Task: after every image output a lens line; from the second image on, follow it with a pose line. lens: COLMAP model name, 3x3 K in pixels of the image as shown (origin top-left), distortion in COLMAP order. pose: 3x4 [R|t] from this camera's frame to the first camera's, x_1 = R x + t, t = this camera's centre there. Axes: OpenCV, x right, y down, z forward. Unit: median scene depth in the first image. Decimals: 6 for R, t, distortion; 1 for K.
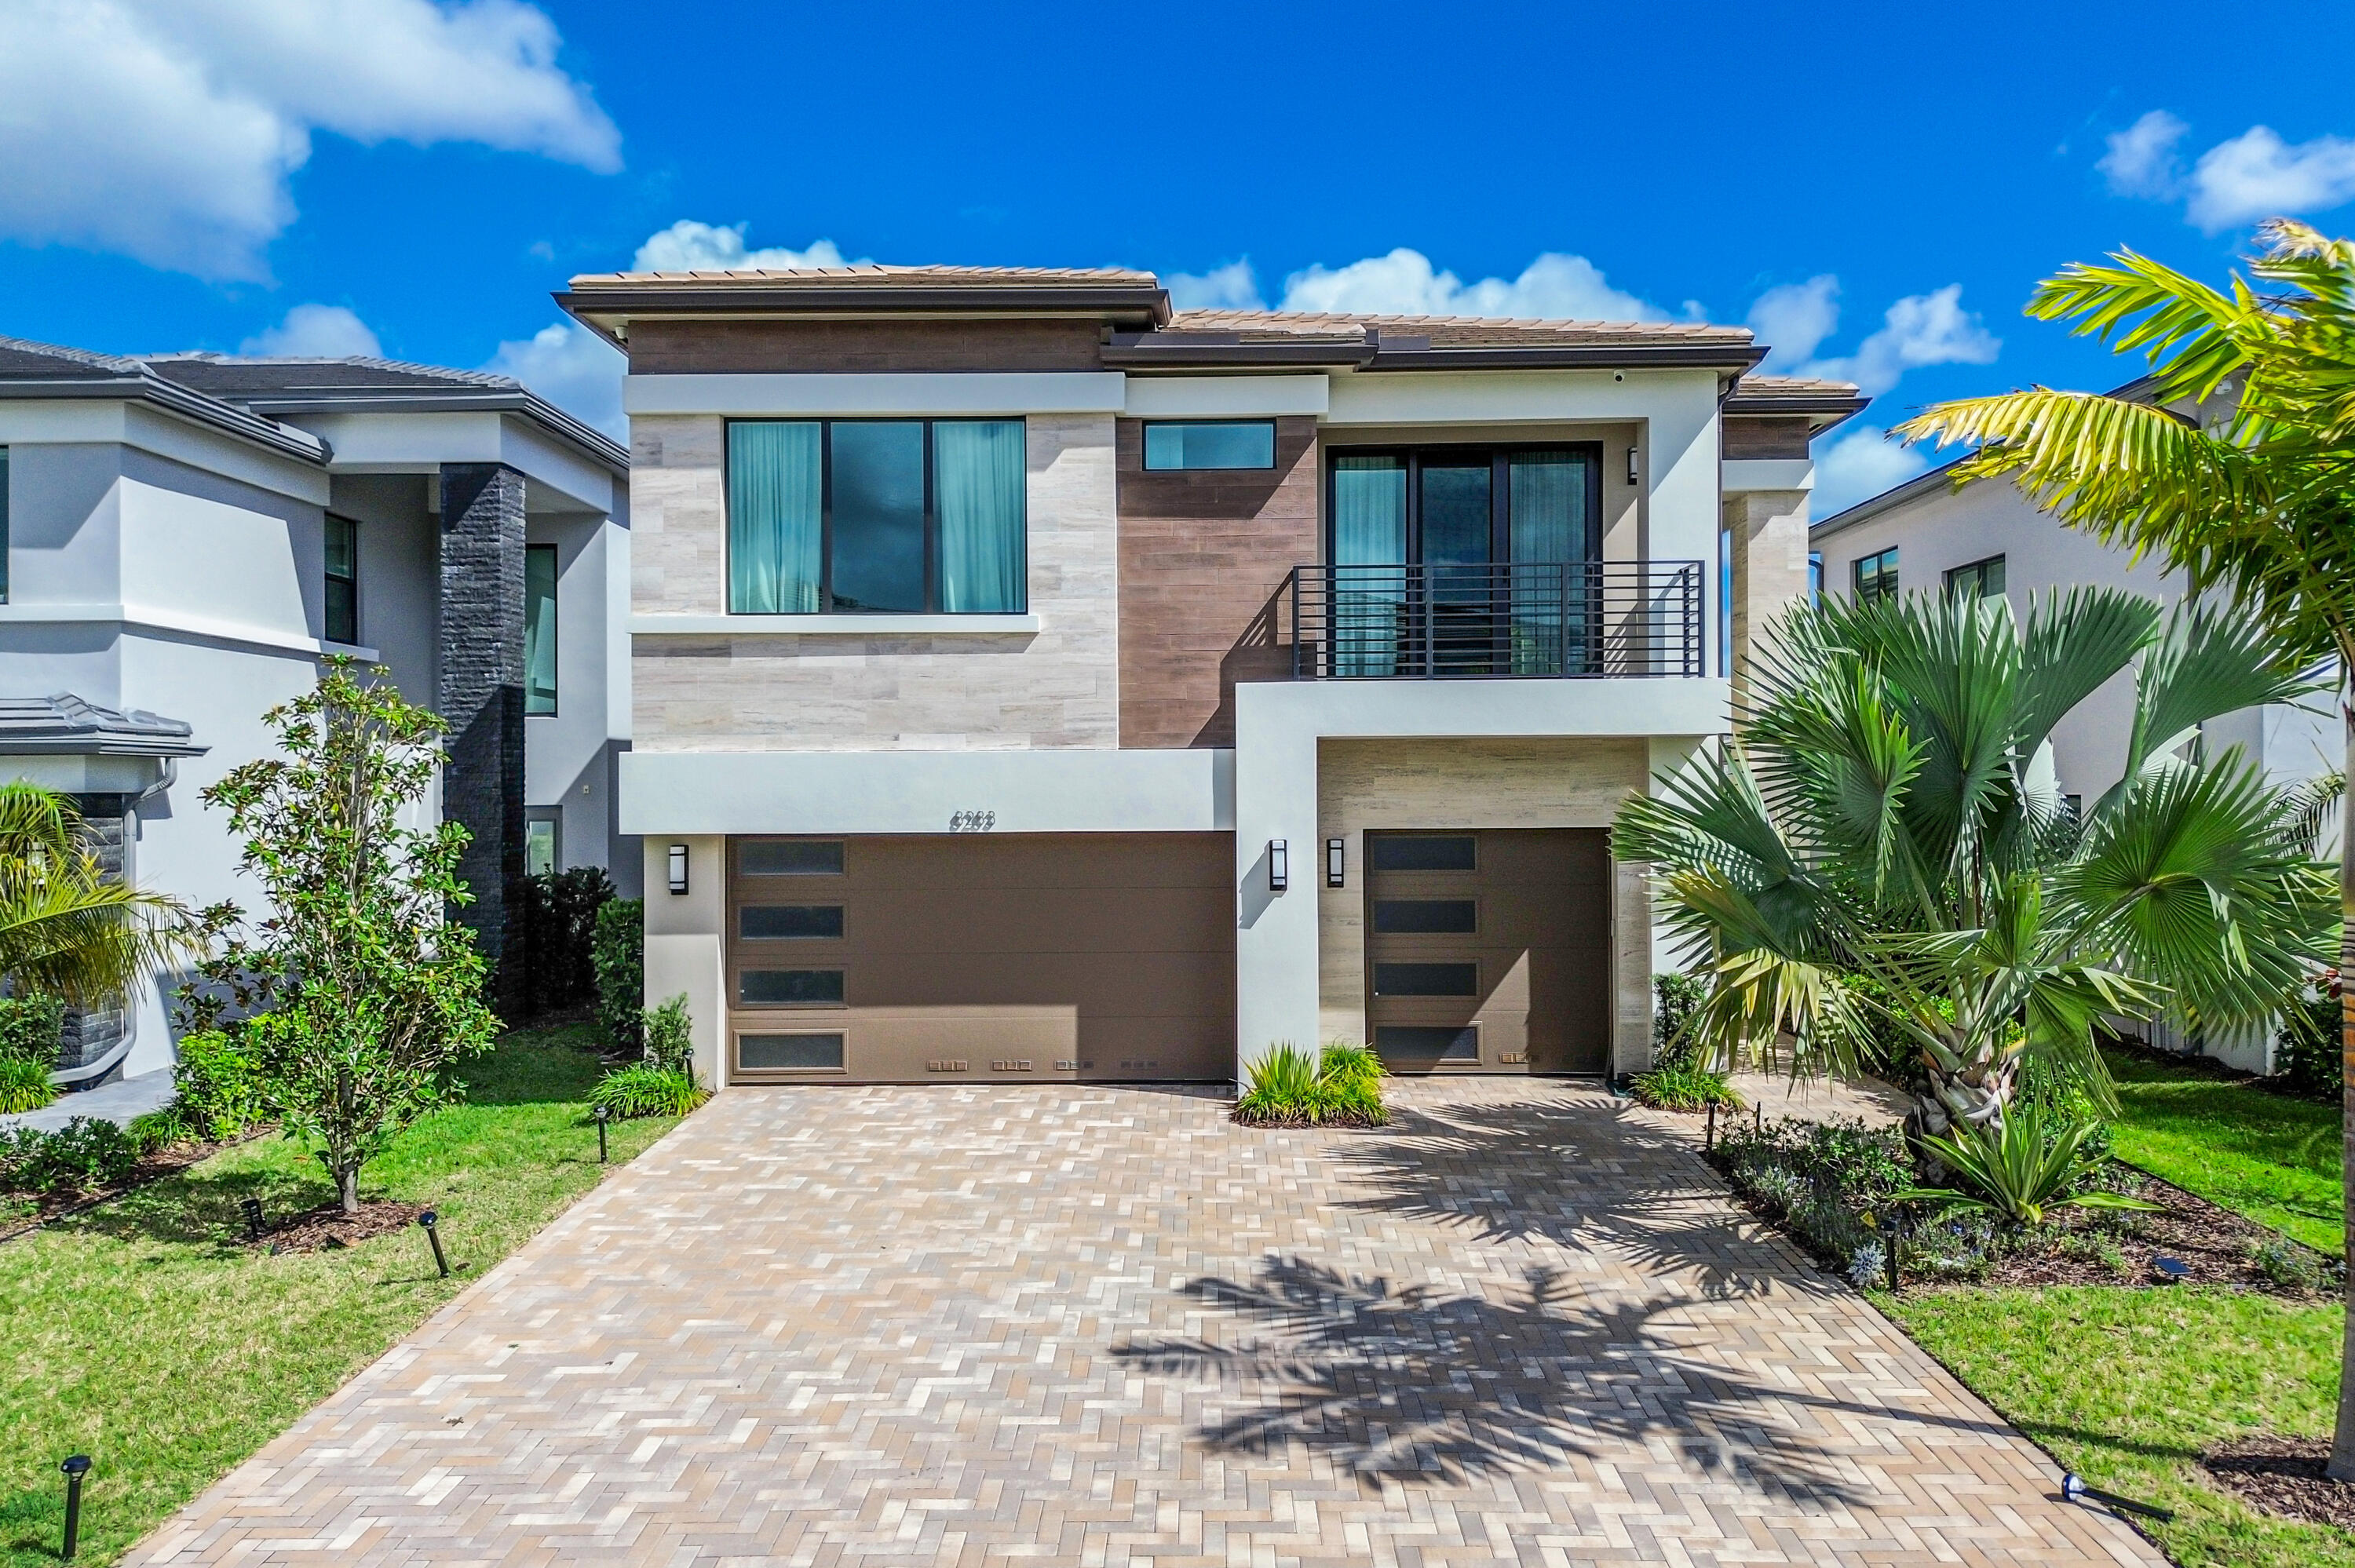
lens RADIAL K [[1681.6, 0, 1179.3], [0, 1681.6, 796.3], [0, 0, 1]] dist [0.078613, -0.077810]
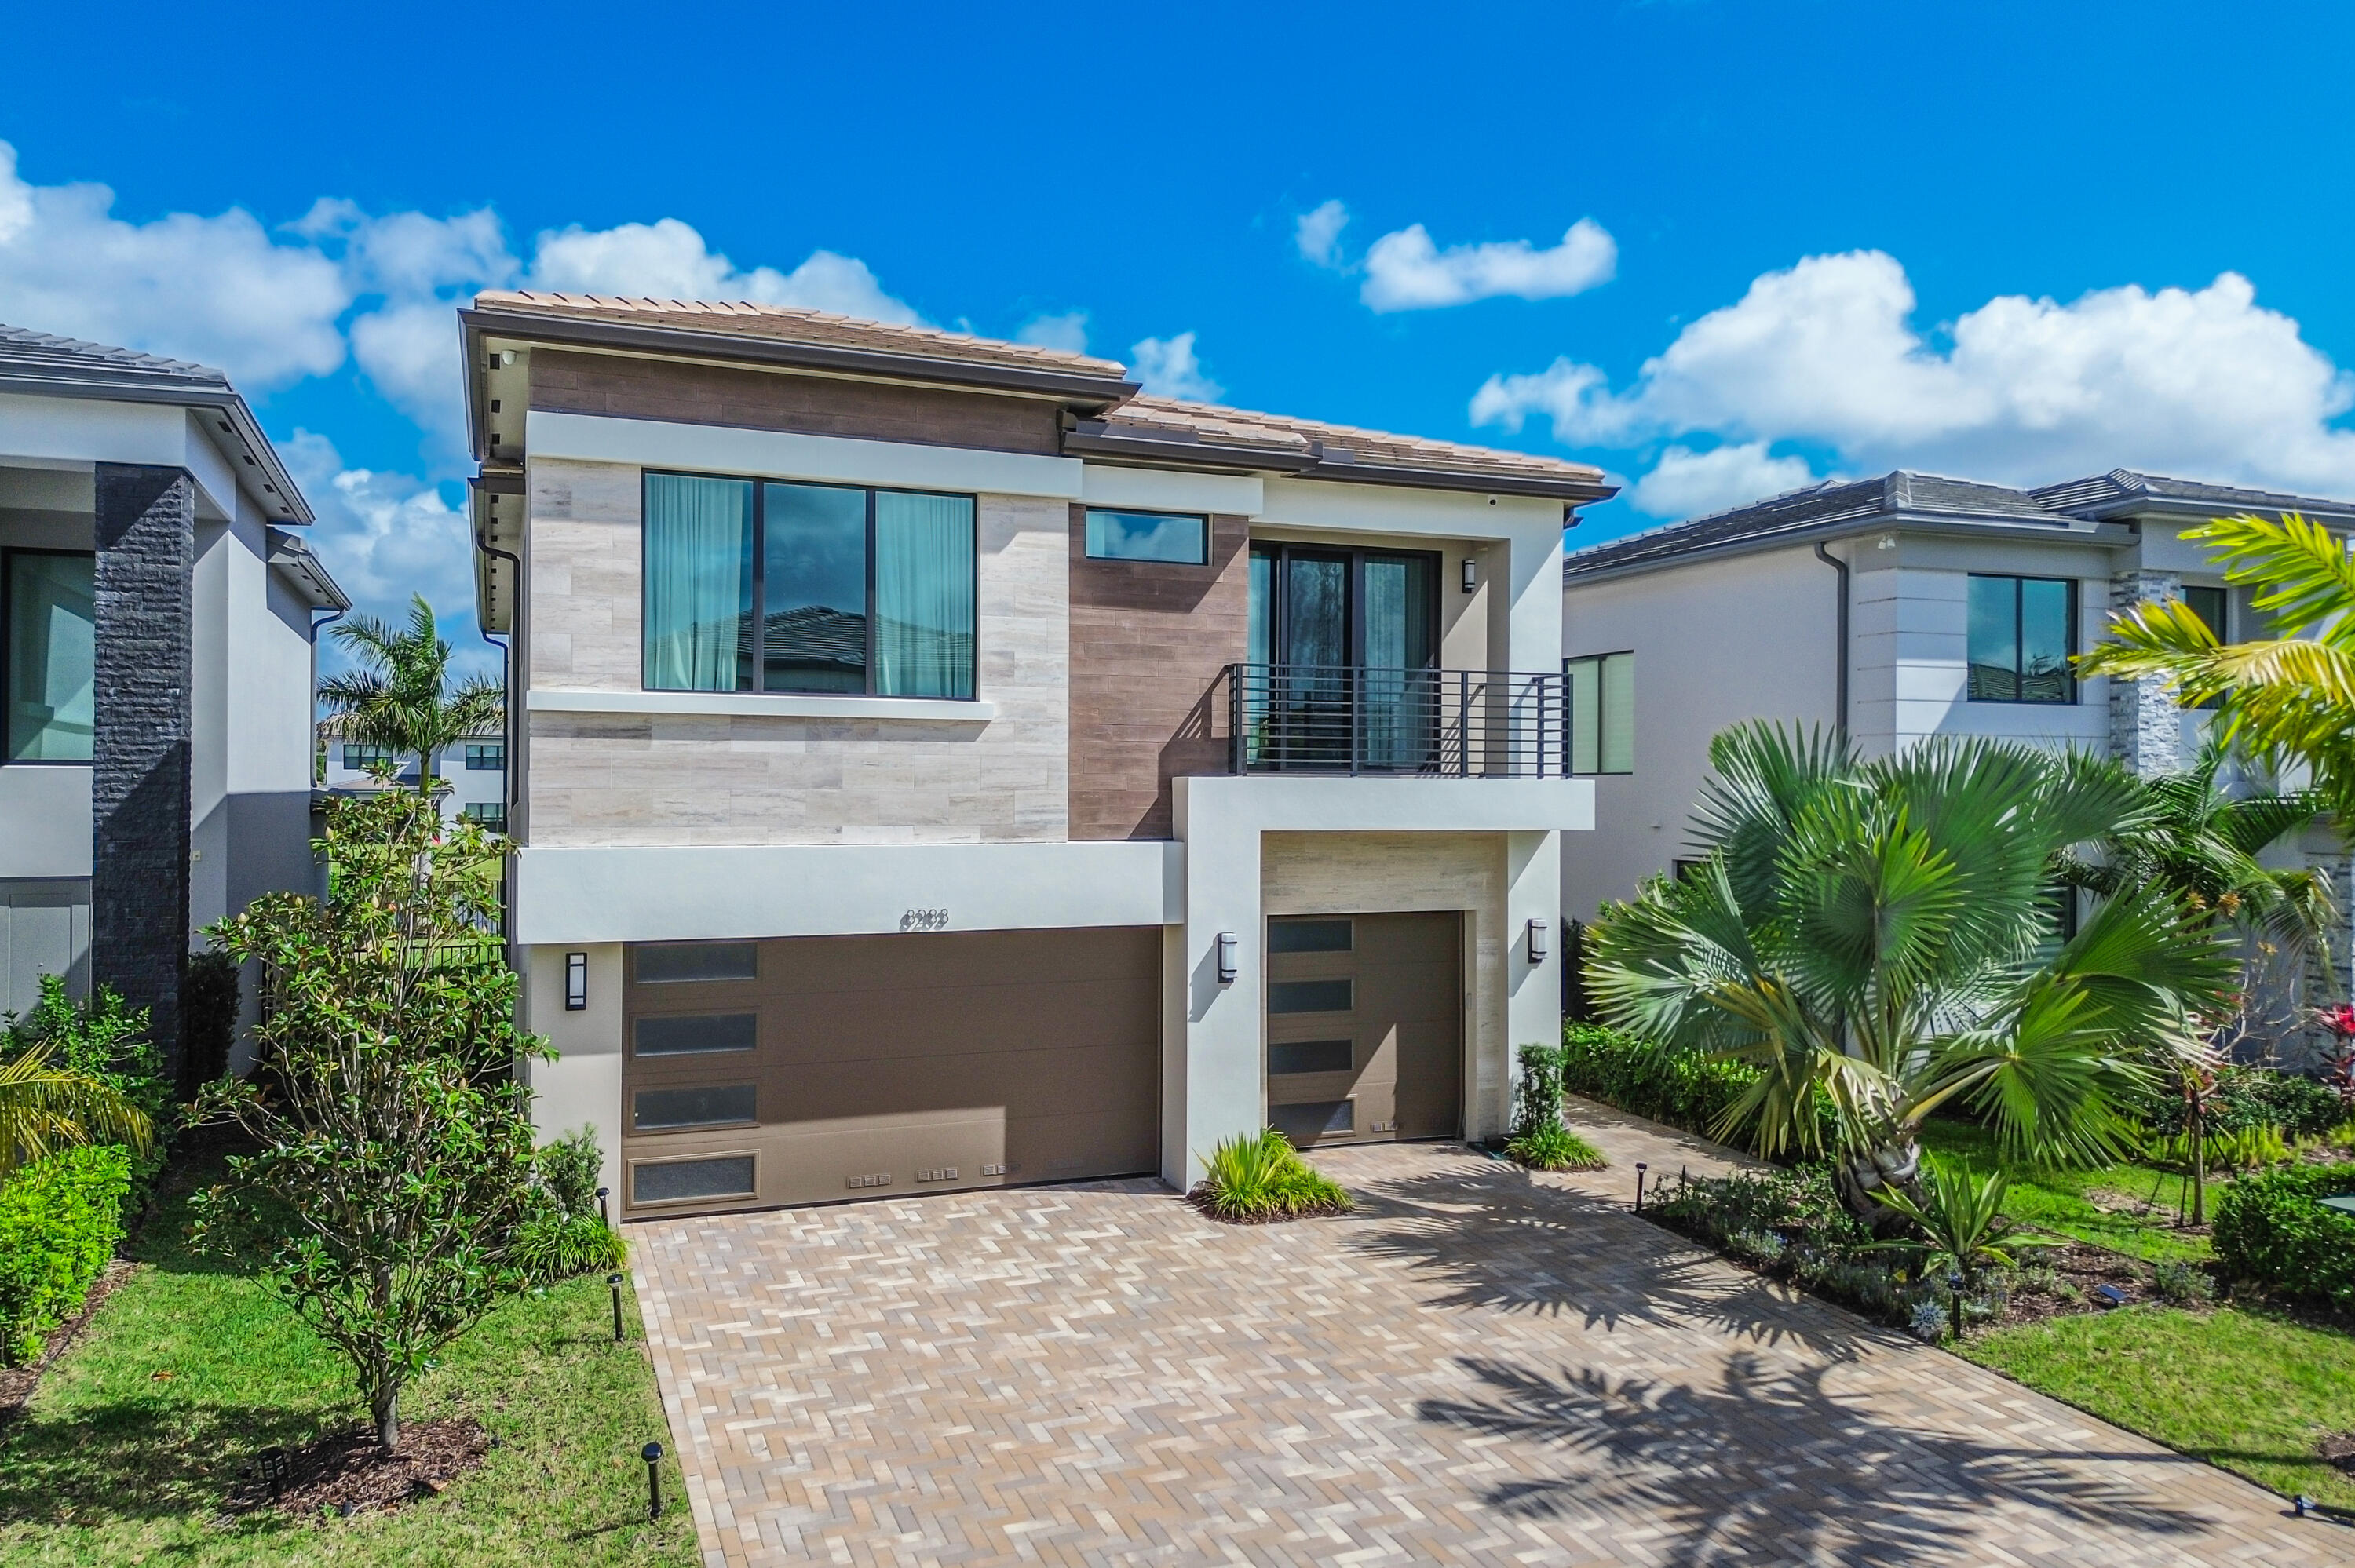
lens RADIAL K [[1692.7, 0, 1177.5], [0, 1692.7, 784.0], [0, 0, 1]] dist [0.074602, -0.066202]
pose [[0.918015, 0.010807, 0.396398, -0.366264], [-0.008642, 0.999936, -0.007249, -0.055013], [-0.396451, 0.003229, 0.918050, 0.072864]]
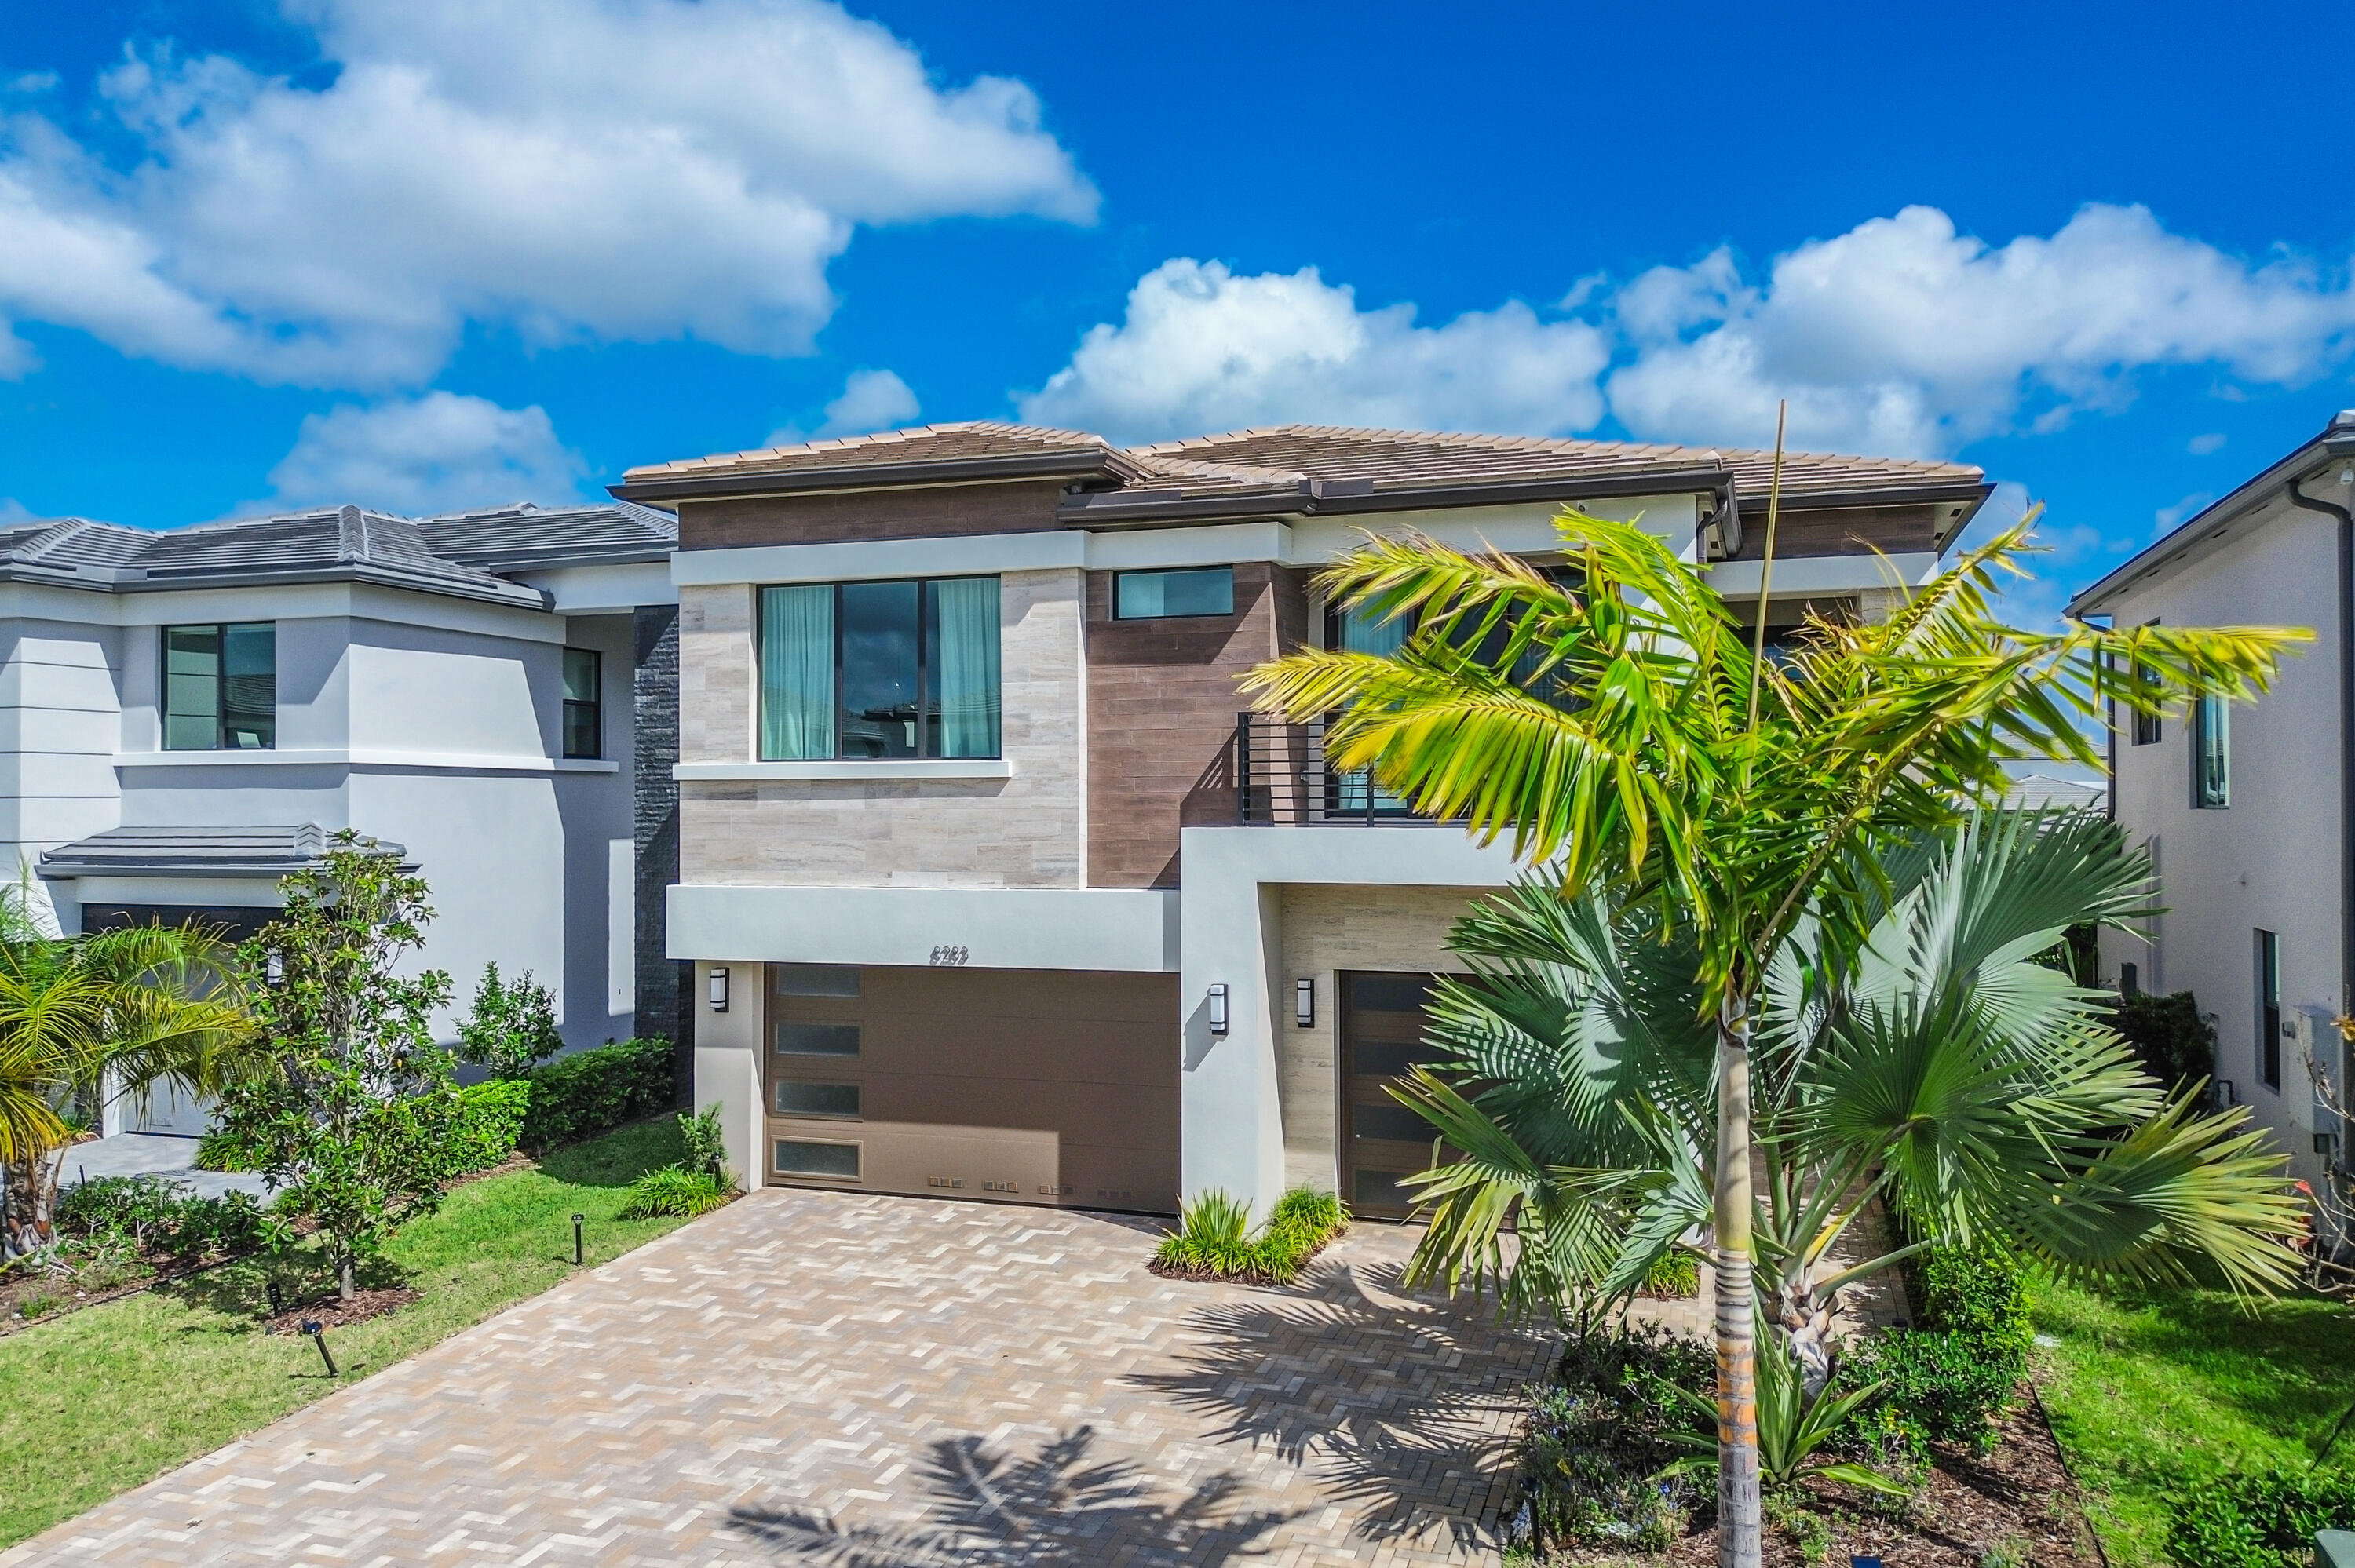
lens RADIAL K [[1692.7, 0, 1177.5], [0, 1692.7, 784.0], [0, 0, 1]] dist [0.074602, -0.066202]
pose [[0.952683, -0.001357, -0.303961, 0.337170], [-0.002585, 0.999918, -0.012566, -0.079842], [0.303953, 0.012758, 0.952601, 0.021564]]
